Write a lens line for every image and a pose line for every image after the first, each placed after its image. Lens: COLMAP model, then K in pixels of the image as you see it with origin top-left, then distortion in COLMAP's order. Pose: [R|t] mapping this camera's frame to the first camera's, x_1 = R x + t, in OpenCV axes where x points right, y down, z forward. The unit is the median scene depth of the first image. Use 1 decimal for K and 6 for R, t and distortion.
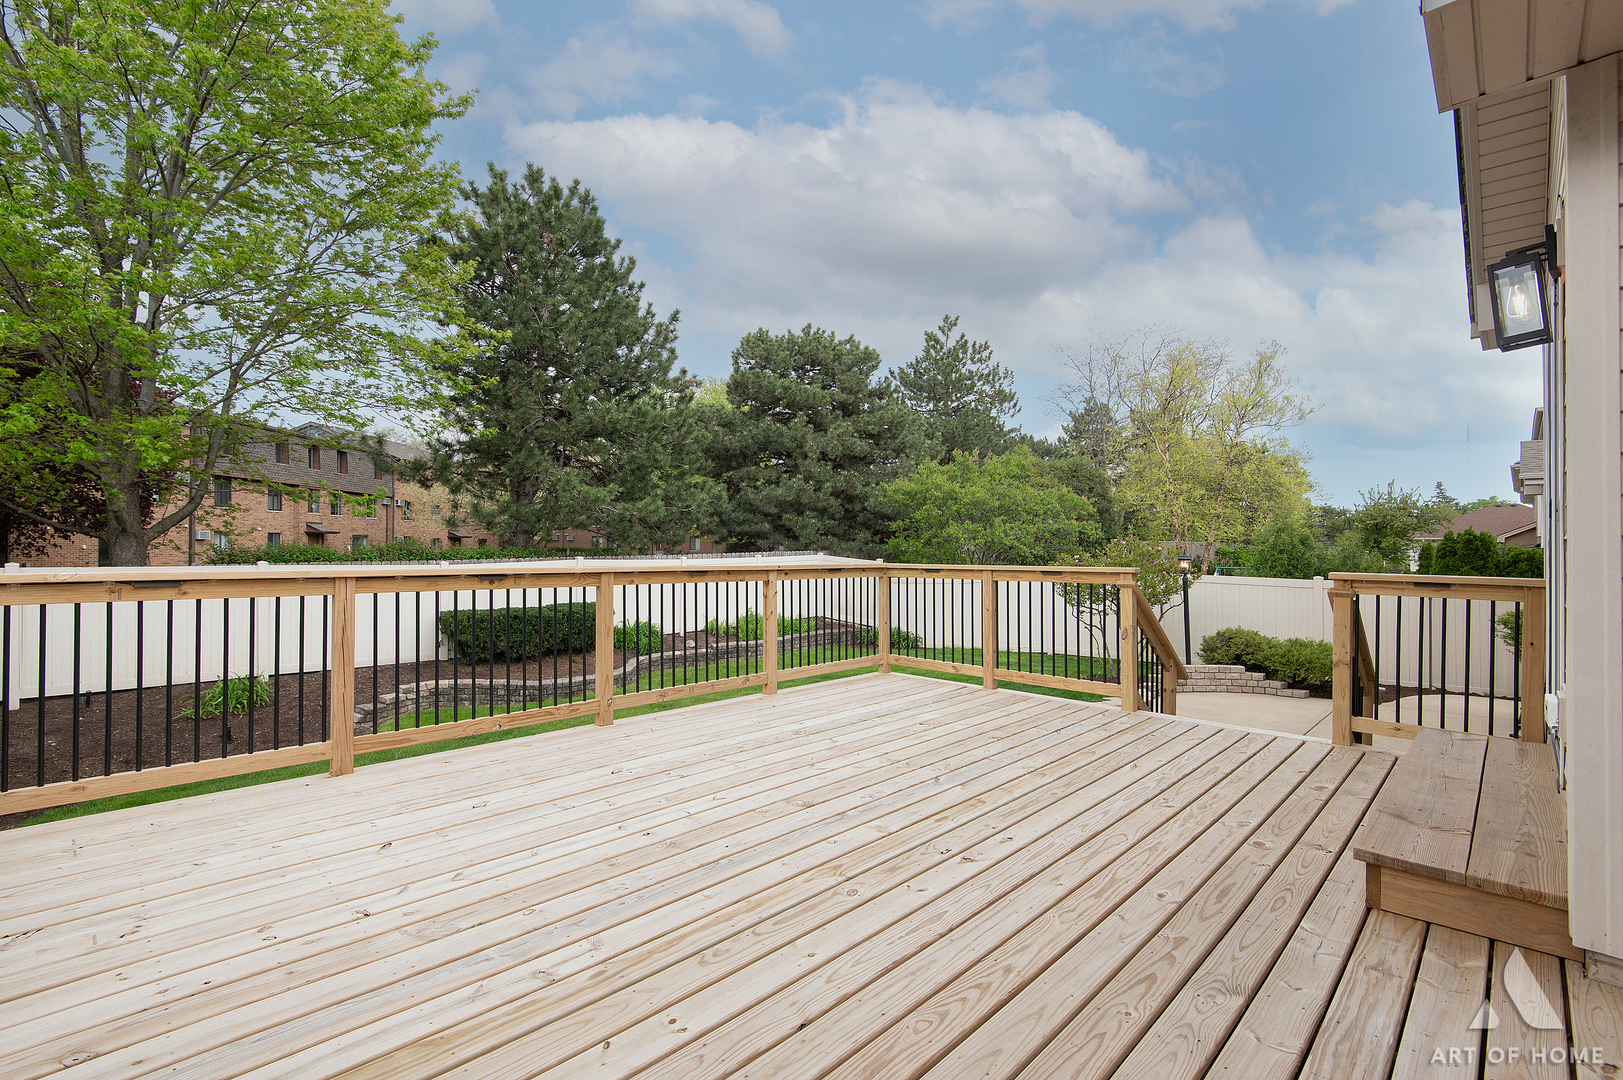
lens RADIAL K [[729.2, 0, 798.3], [0, 729.2, 542.4], [0, 0, 1]] dist [0.001652, -0.004247]
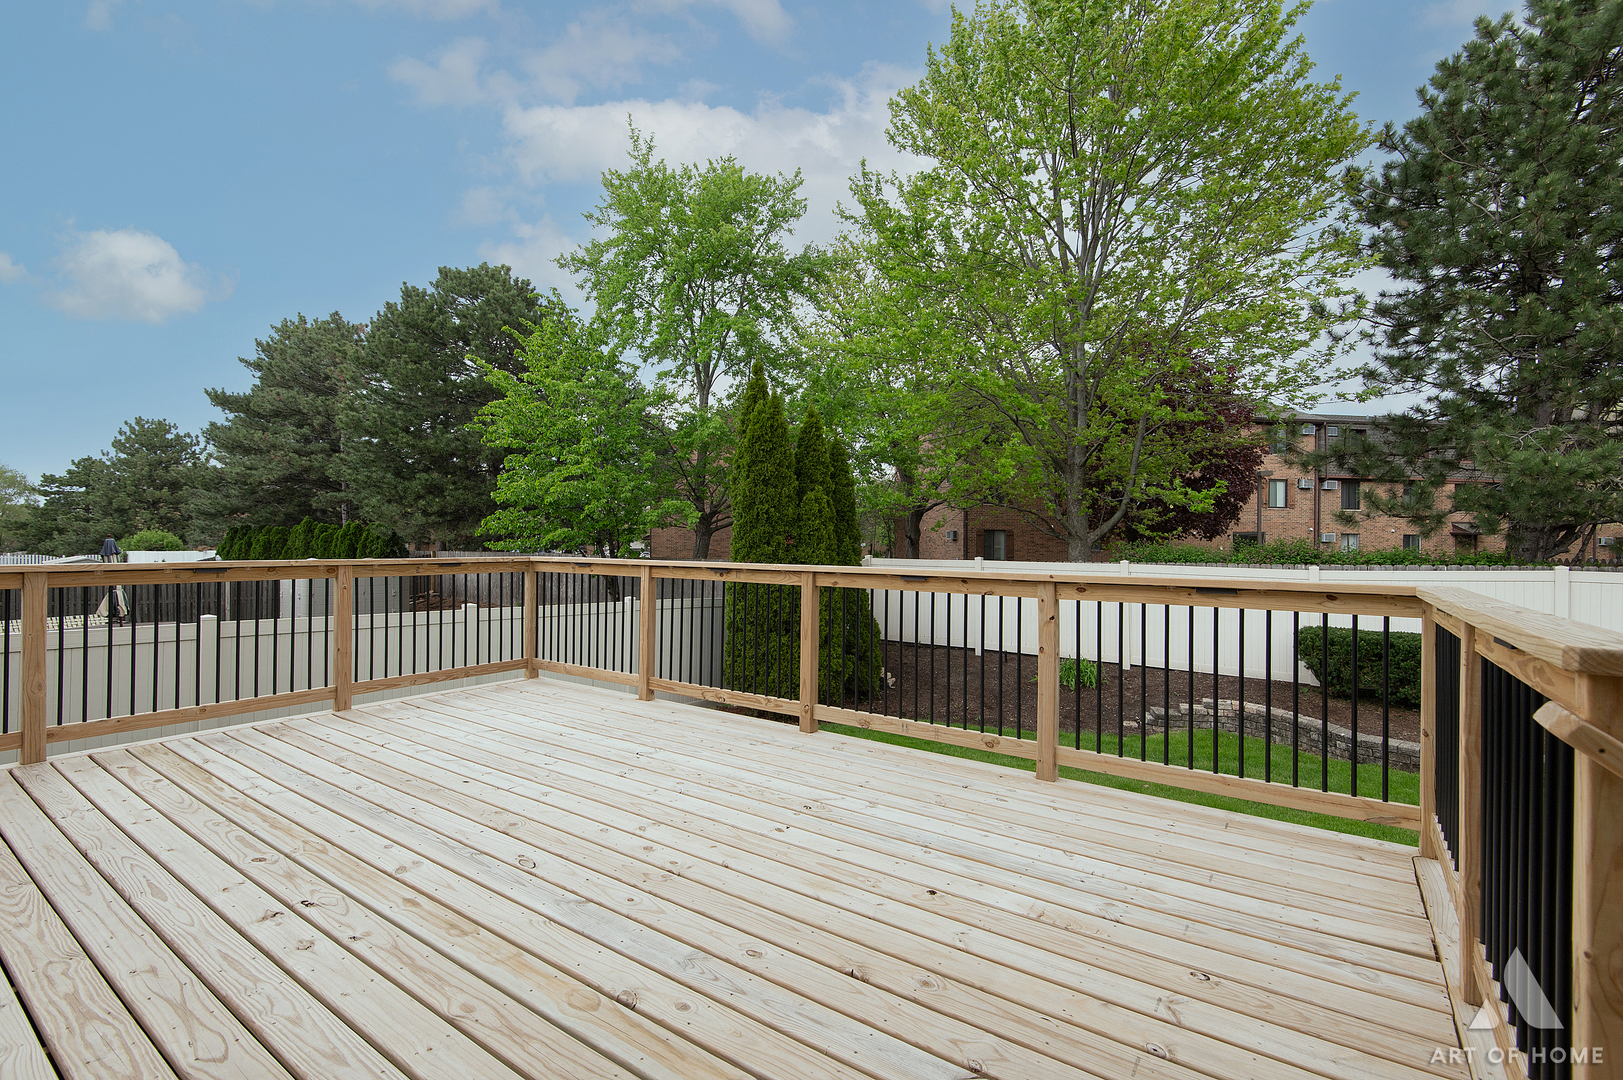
lens RADIAL K [[729.2, 0, 812.4], [0, 729.2, 538.3], [0, 0, 1]] dist [0.001652, -0.004247]
pose [[0.183393, -0.005777, -0.983023, 0.923964], [-0.004047, 0.999970, -0.006631, 0.007144], [0.983031, 0.005195, 0.183365, 1.154584]]
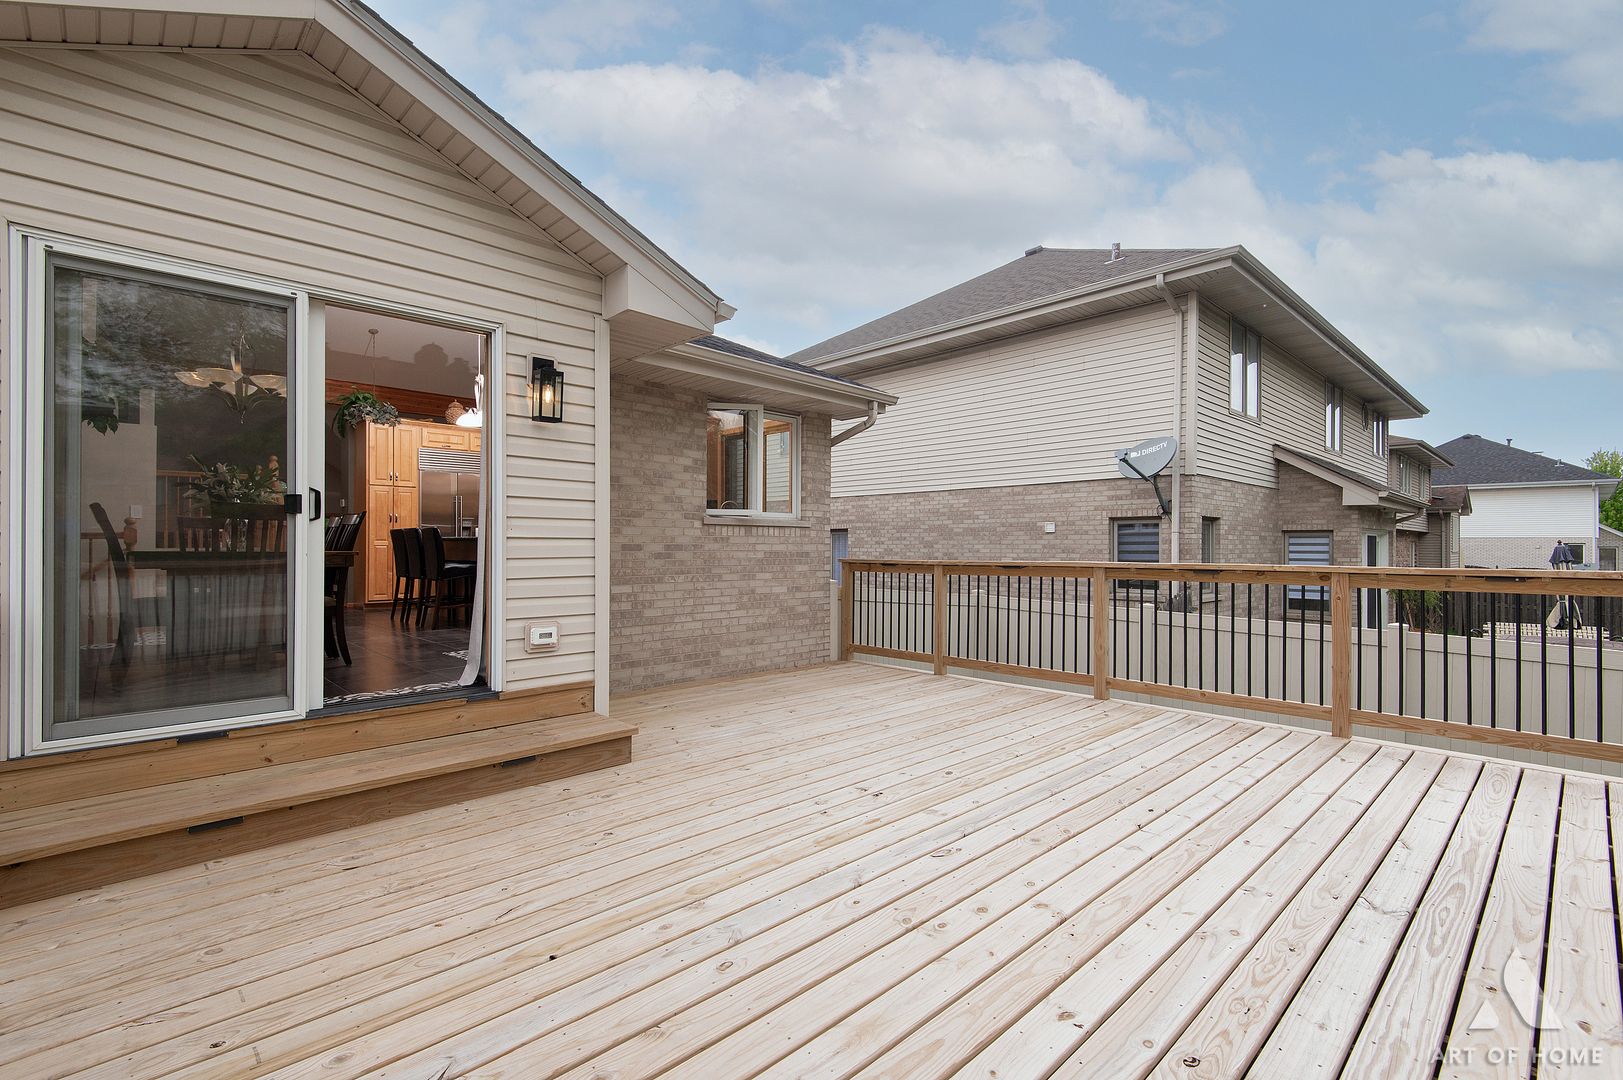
lens RADIAL K [[729.2, 0, 814.7], [0, 729.2, 541.9], [0, 0, 1]] dist [0.001652, -0.004247]
pose [[-0.999913, -0.006509, 0.011495, 0.243384], [-0.006531, 0.999977, -0.001917, 0.006114], [-0.011482, -0.001992, -0.999932, 1.806584]]
